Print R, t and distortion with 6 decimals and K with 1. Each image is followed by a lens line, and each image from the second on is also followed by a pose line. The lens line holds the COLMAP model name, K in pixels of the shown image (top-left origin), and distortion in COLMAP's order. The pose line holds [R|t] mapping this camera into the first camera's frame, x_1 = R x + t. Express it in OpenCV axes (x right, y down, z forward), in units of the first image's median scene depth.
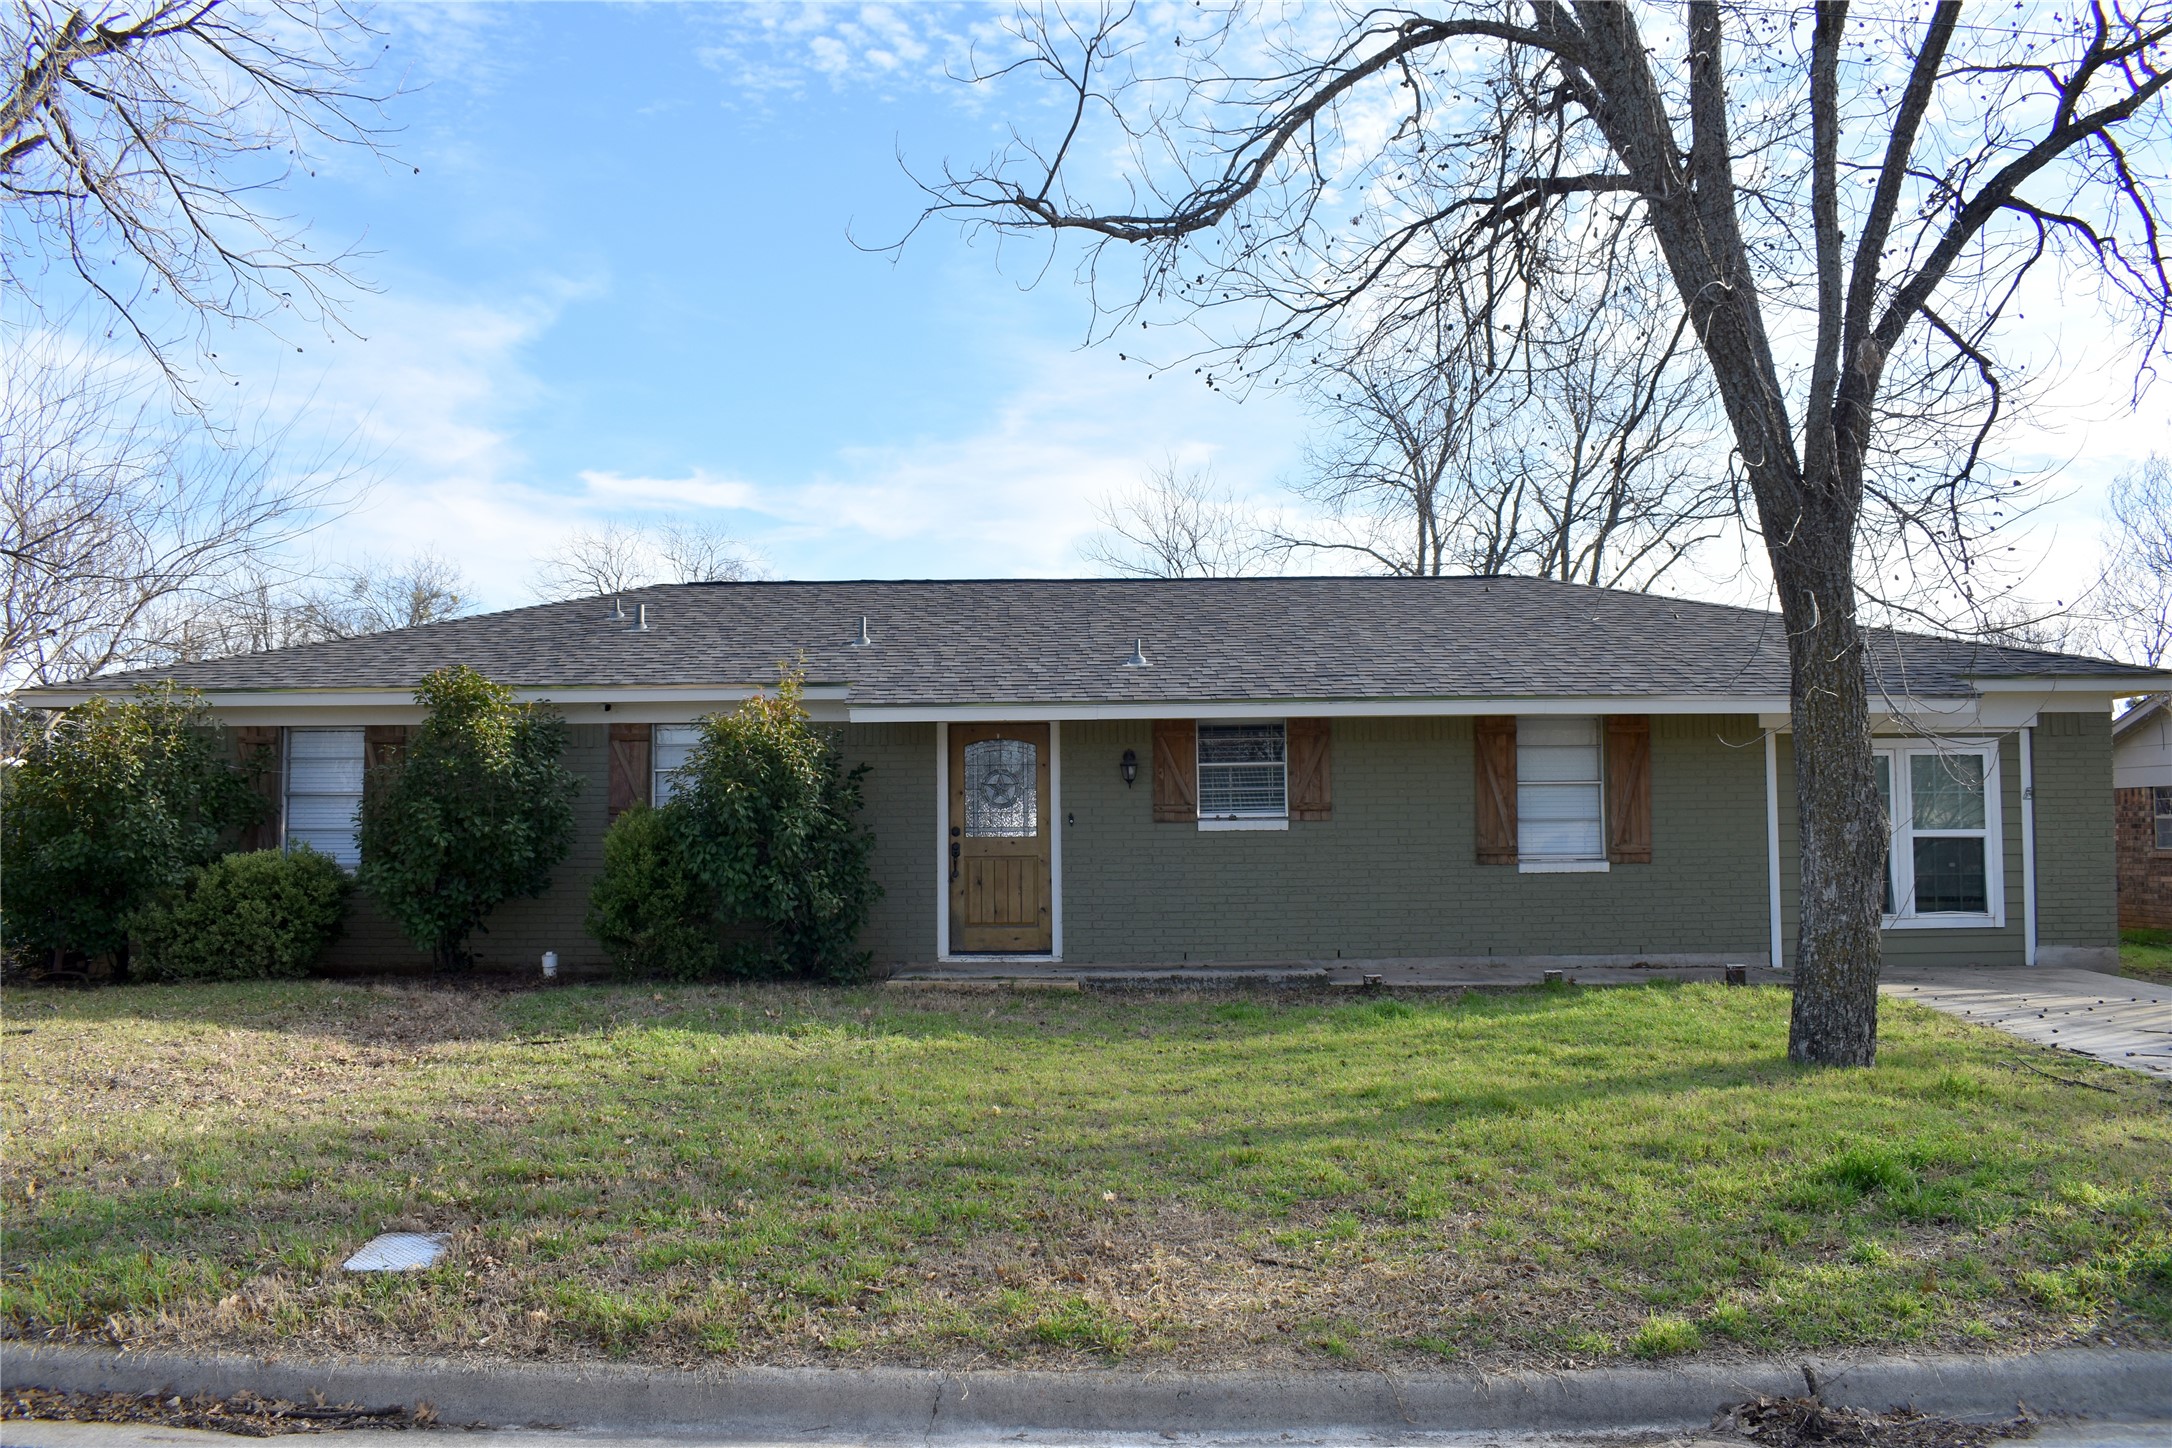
lens RADIAL K [[1695.3, 0, 1086.0], [0, 1695.3, 724.0], [0, 0, 1]] dist [-0.096166, 0.002353]
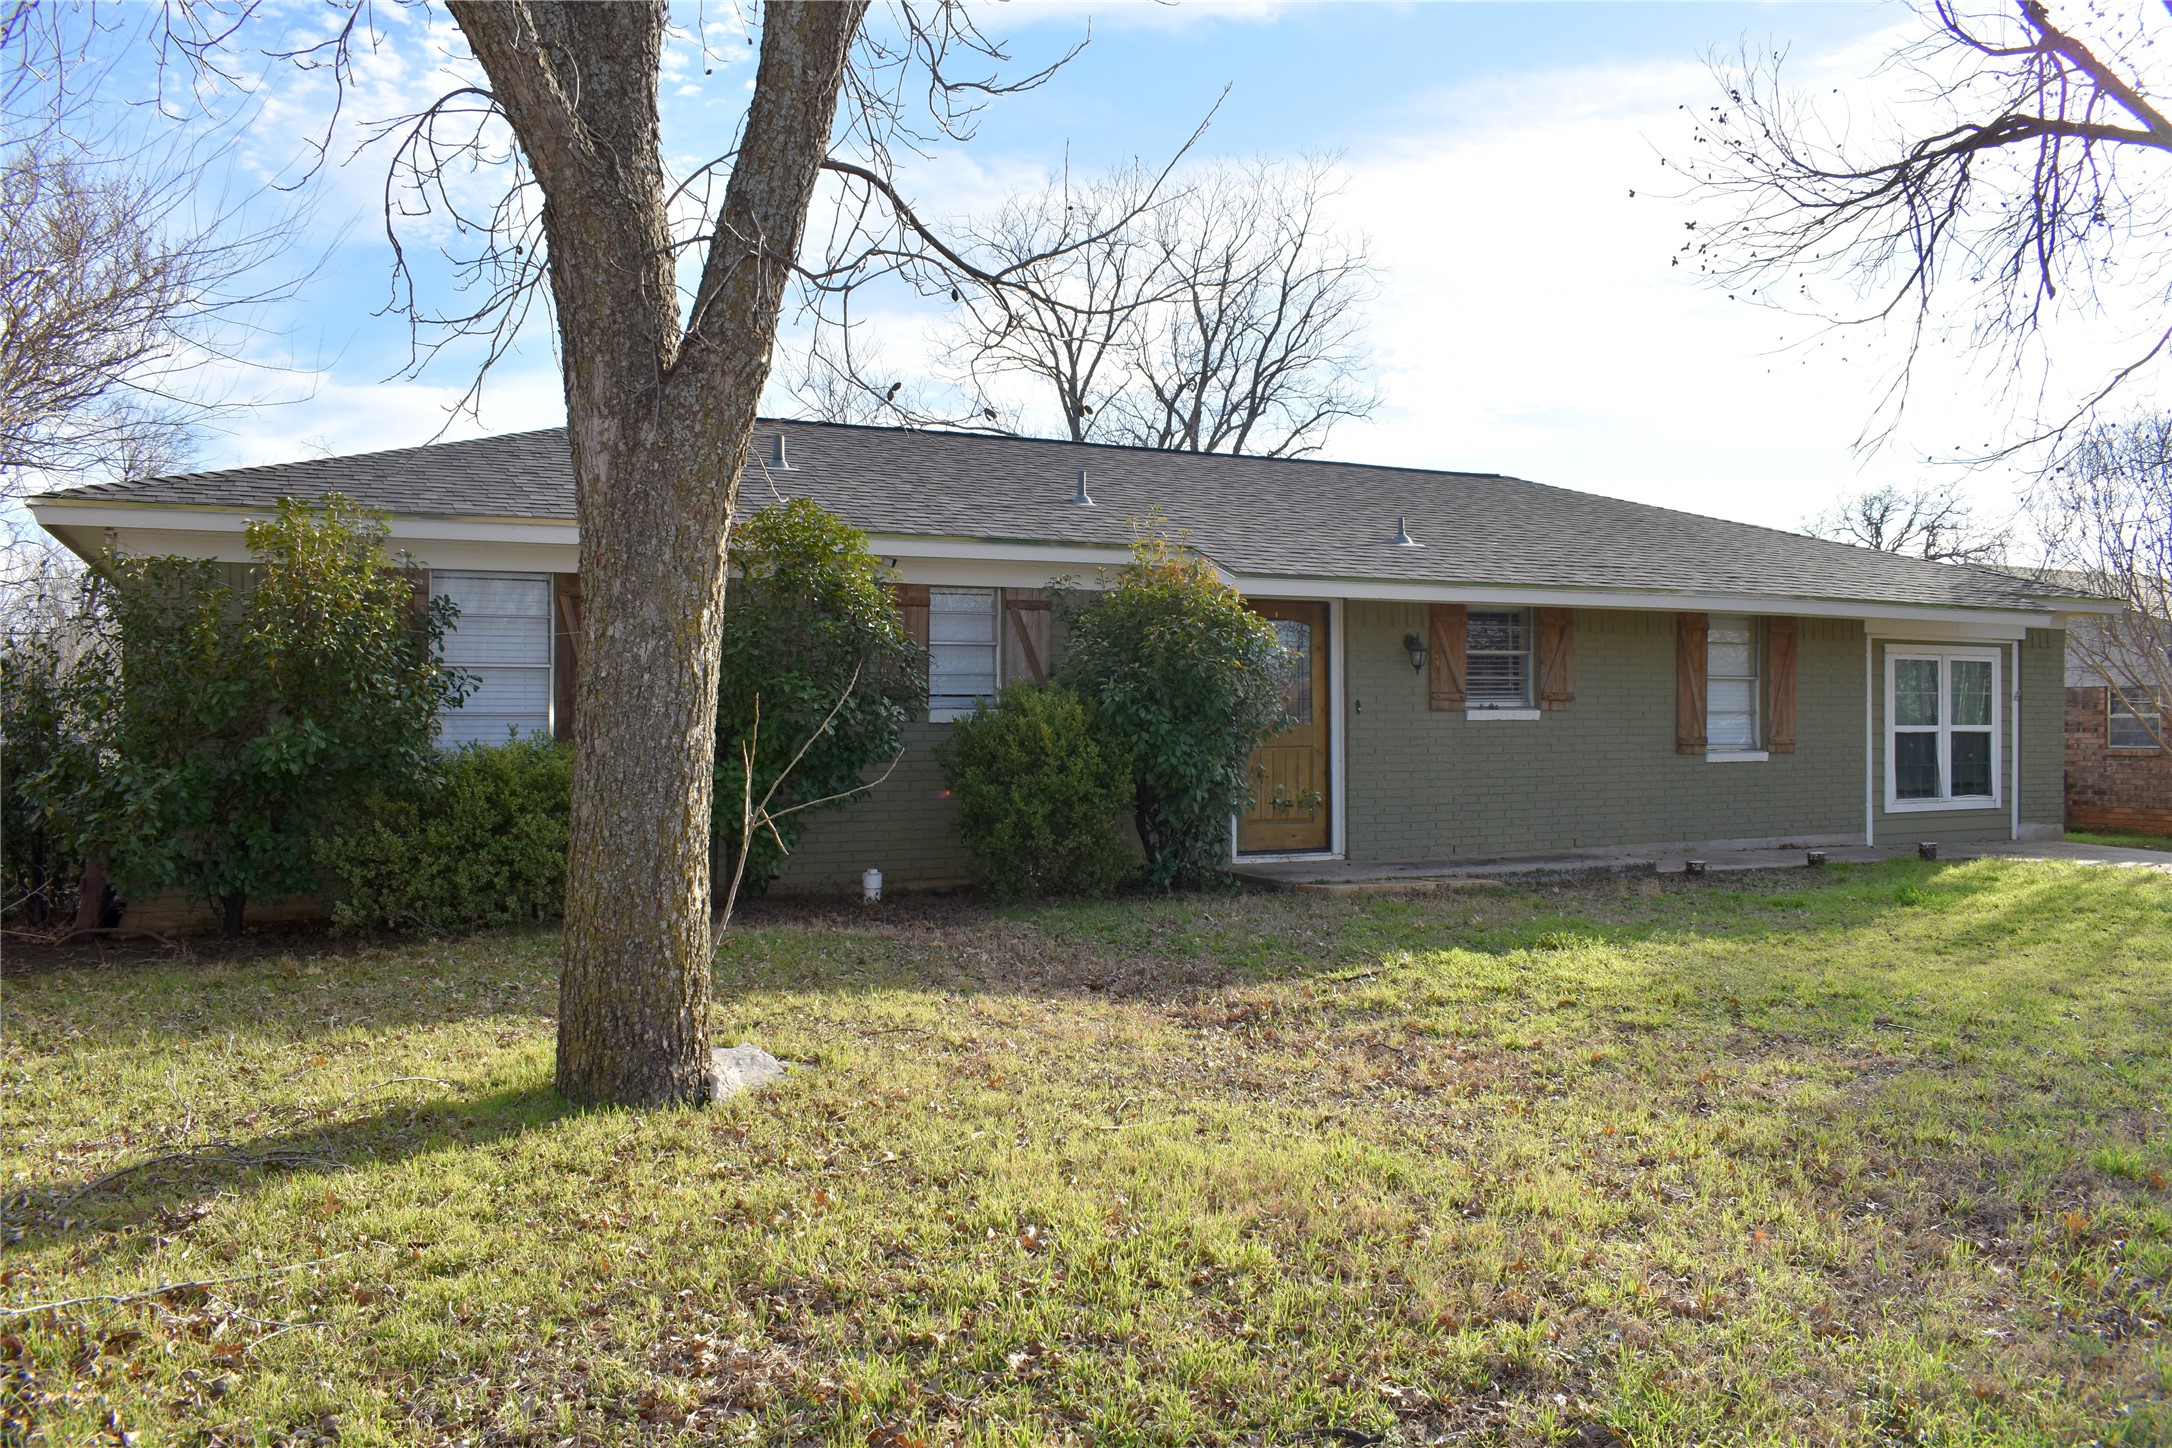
lens RADIAL K [[1695.3, 0, 1086.0], [0, 1695.3, 724.0], [0, 0, 1]] dist [-0.096166, 0.002353]
pose [[0.897041, 0.005056, 0.441919, -0.553561], [-0.033500, 0.997836, 0.056583, 0.018249], [-0.440676, -0.065562, 0.895269, 0.233792]]
